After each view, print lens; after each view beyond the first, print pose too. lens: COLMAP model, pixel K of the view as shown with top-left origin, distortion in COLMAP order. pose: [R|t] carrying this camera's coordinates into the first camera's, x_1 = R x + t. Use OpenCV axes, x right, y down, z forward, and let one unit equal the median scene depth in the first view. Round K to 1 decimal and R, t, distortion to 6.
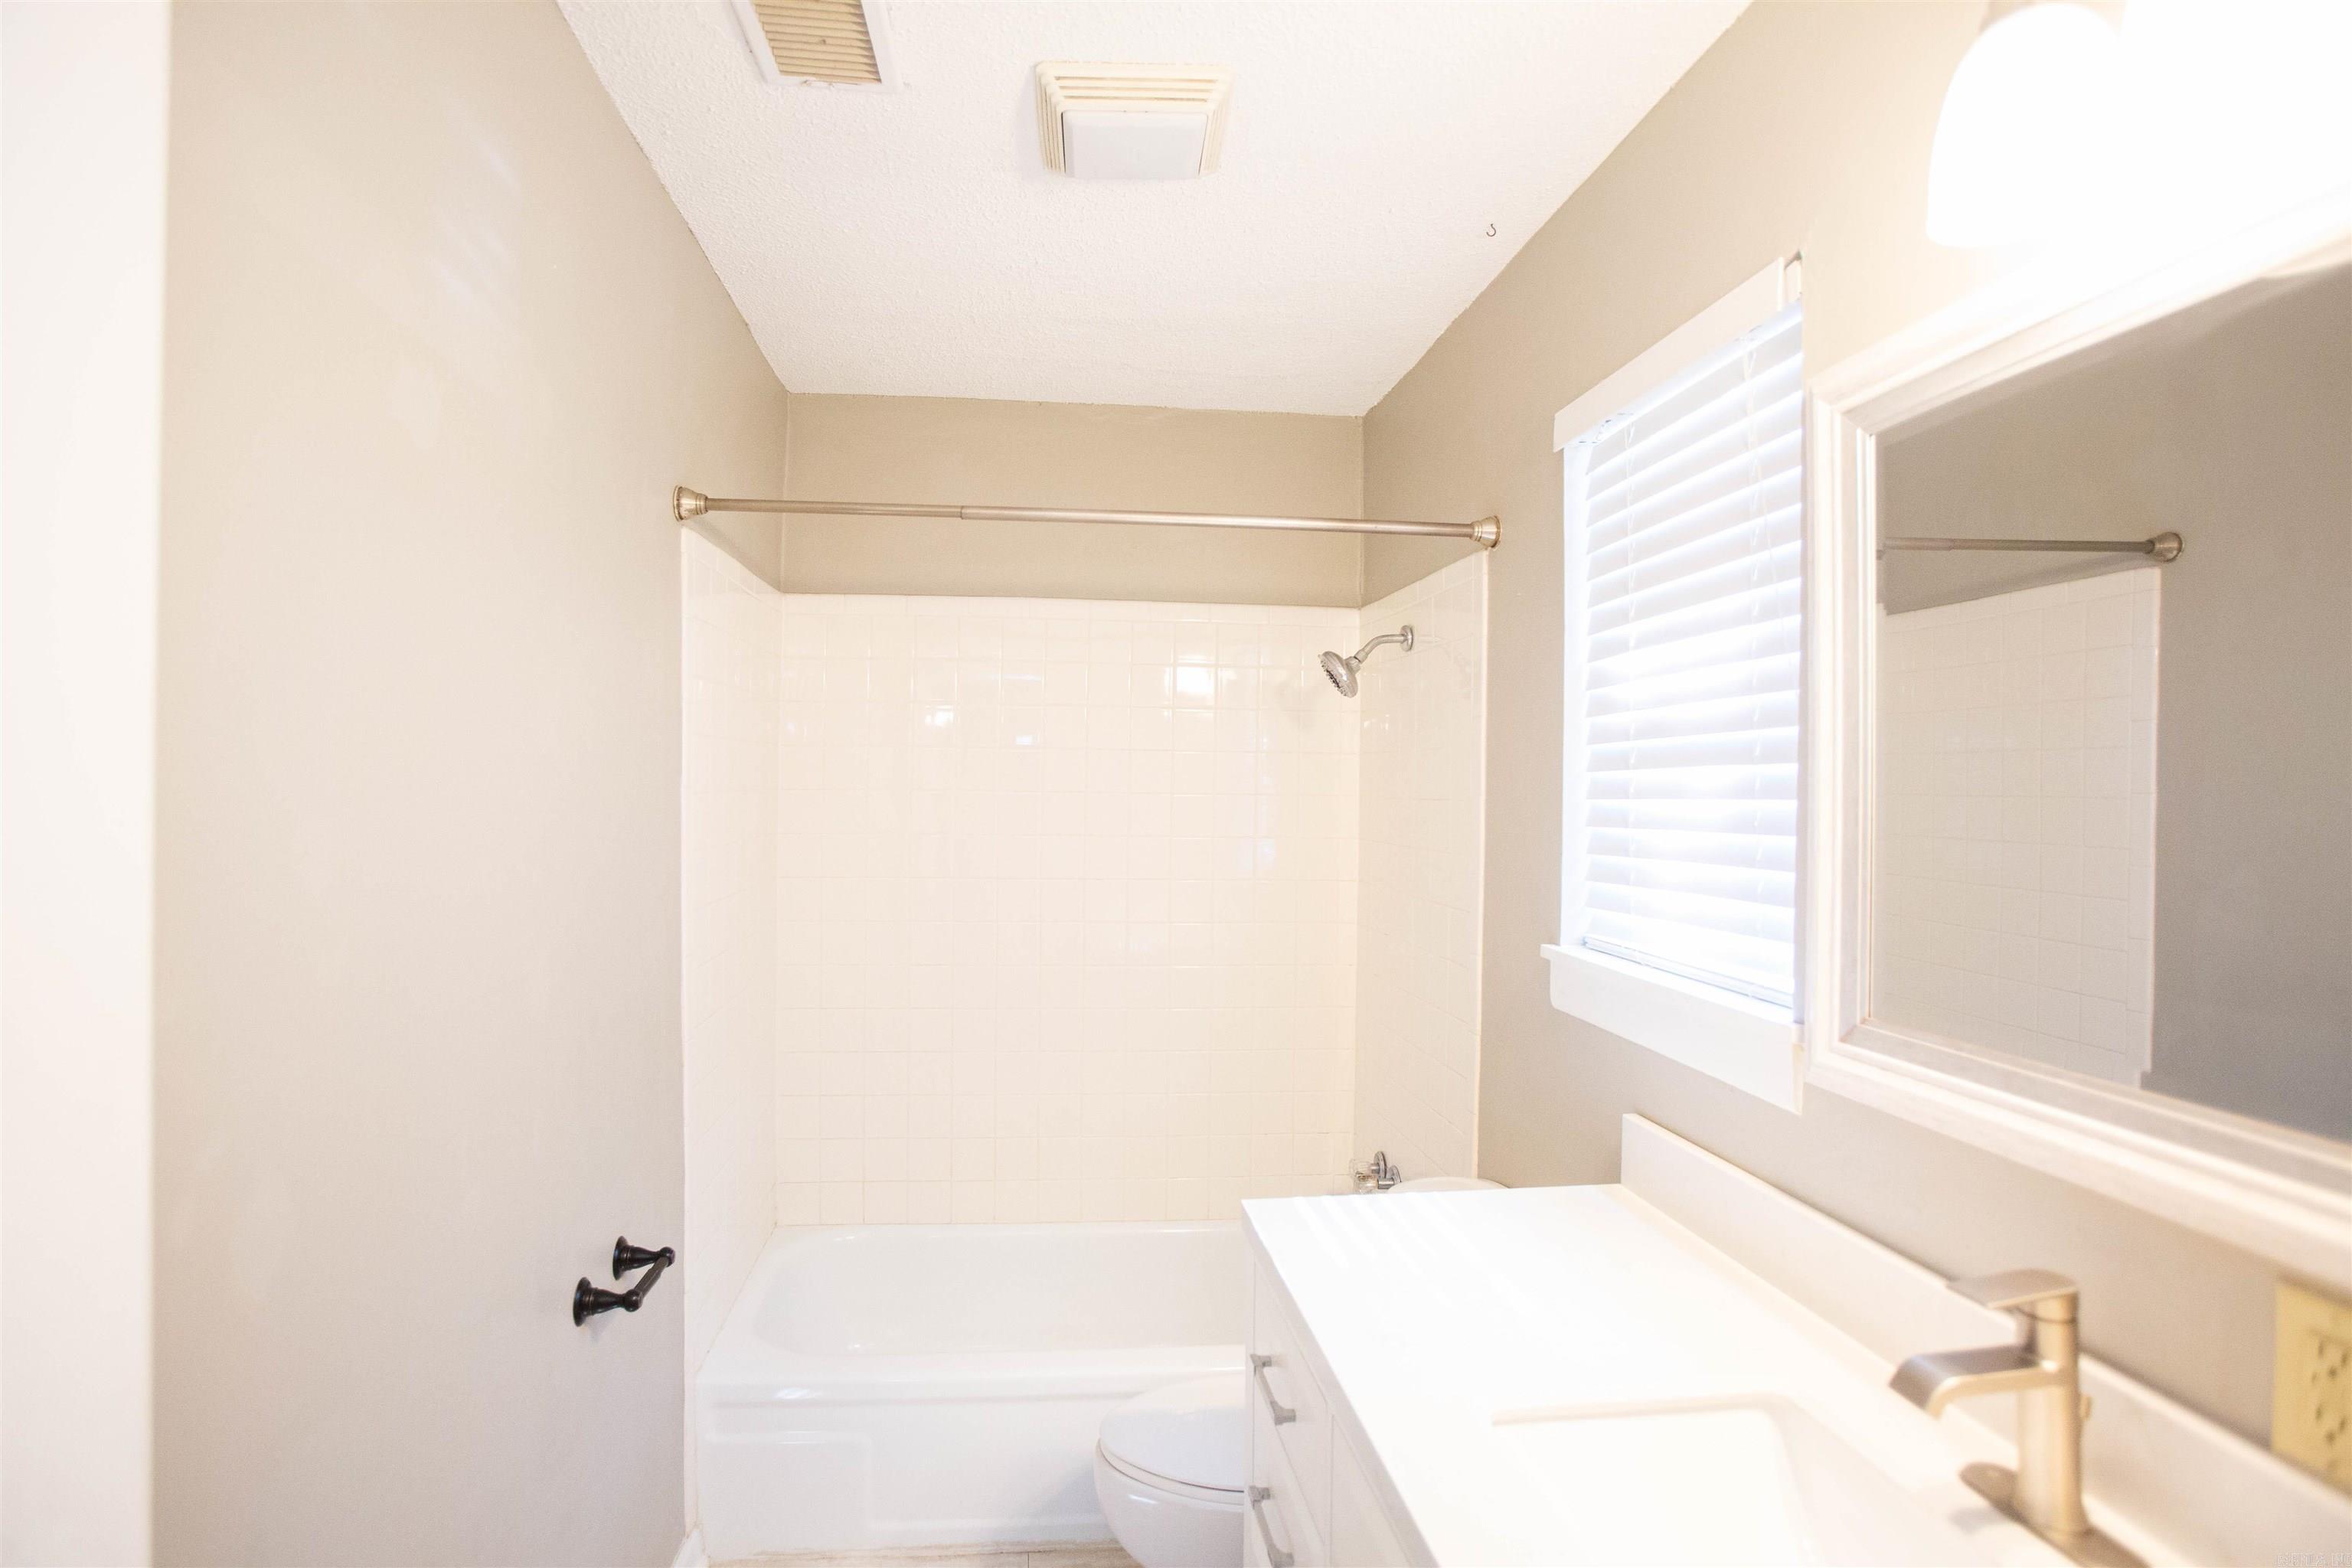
lens RADIAL K [[1172.7, 0, 1122.9], [0, 1172.7, 796.8], [0, 0, 1]] dist [-0.068271, 0.033494]
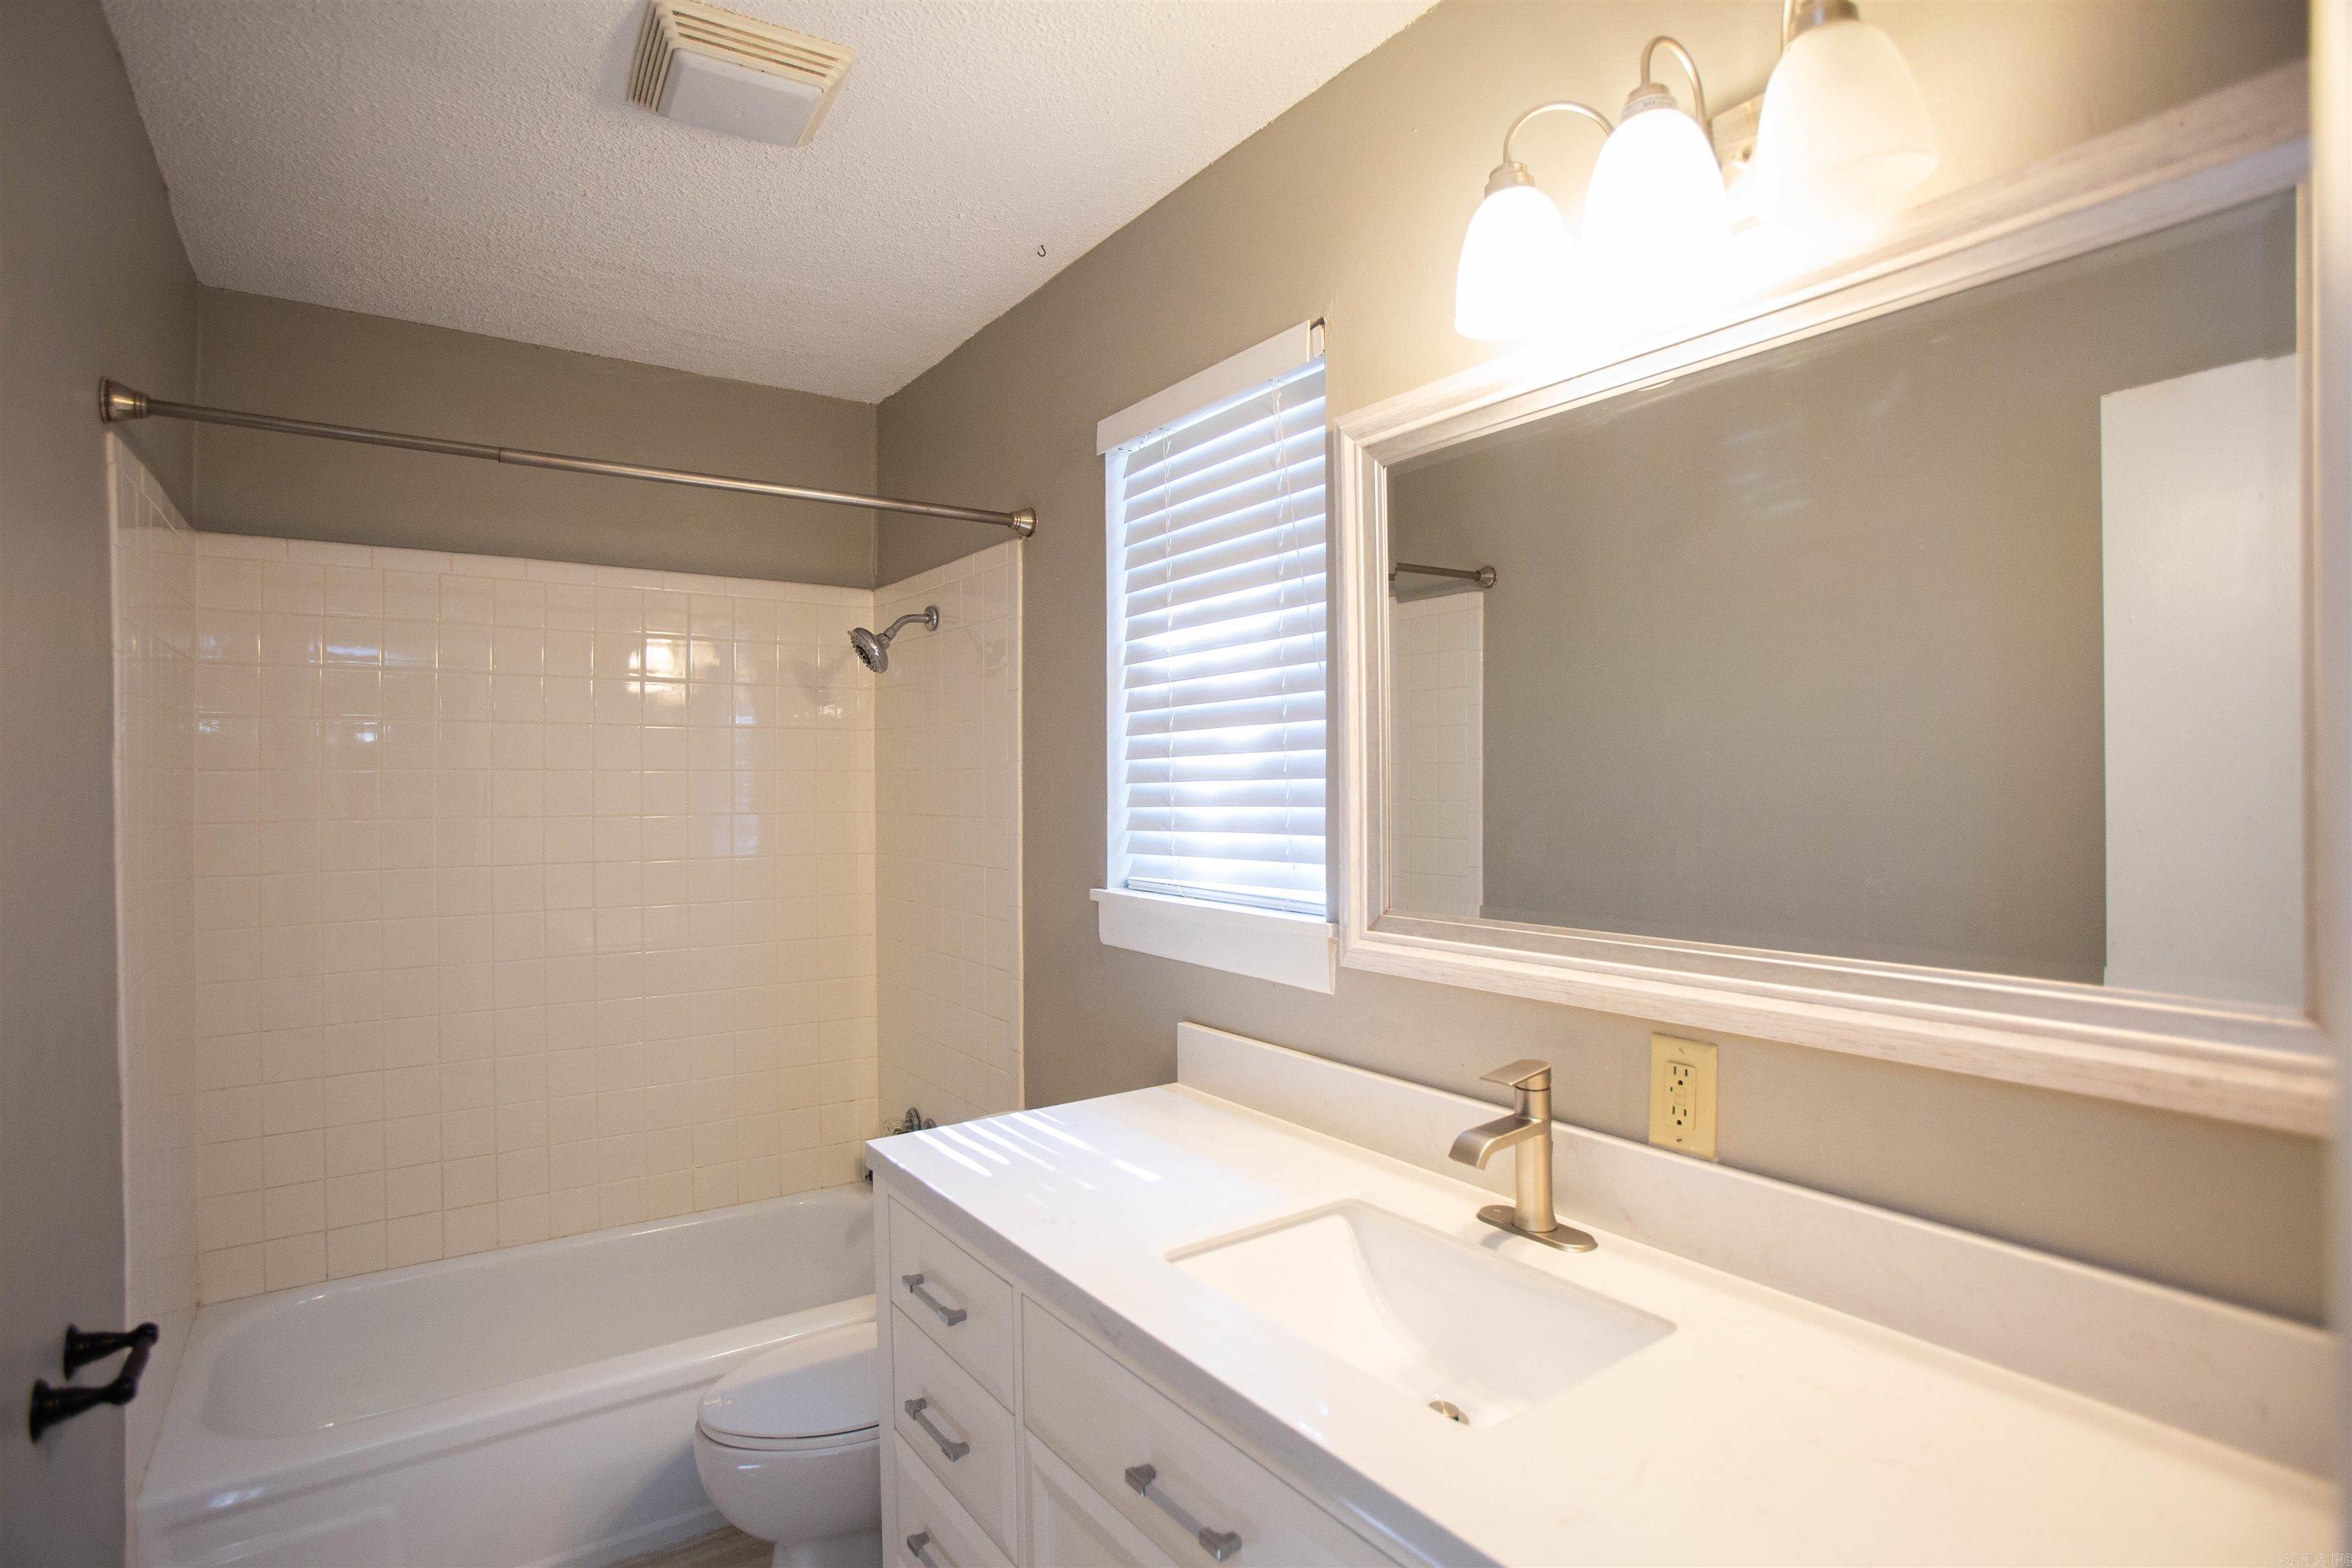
lens RADIAL K [[1172.7, 0, 1125.0], [0, 1172.7, 800.4], [0, 0, 1]] dist [-0.068271, 0.033494]
pose [[0.877230, -0.022816, 0.479528, -0.173307], [0.020284, 0.999740, 0.010462, 0.032564], [-0.479641, 0.000549, 0.877464, -0.023861]]
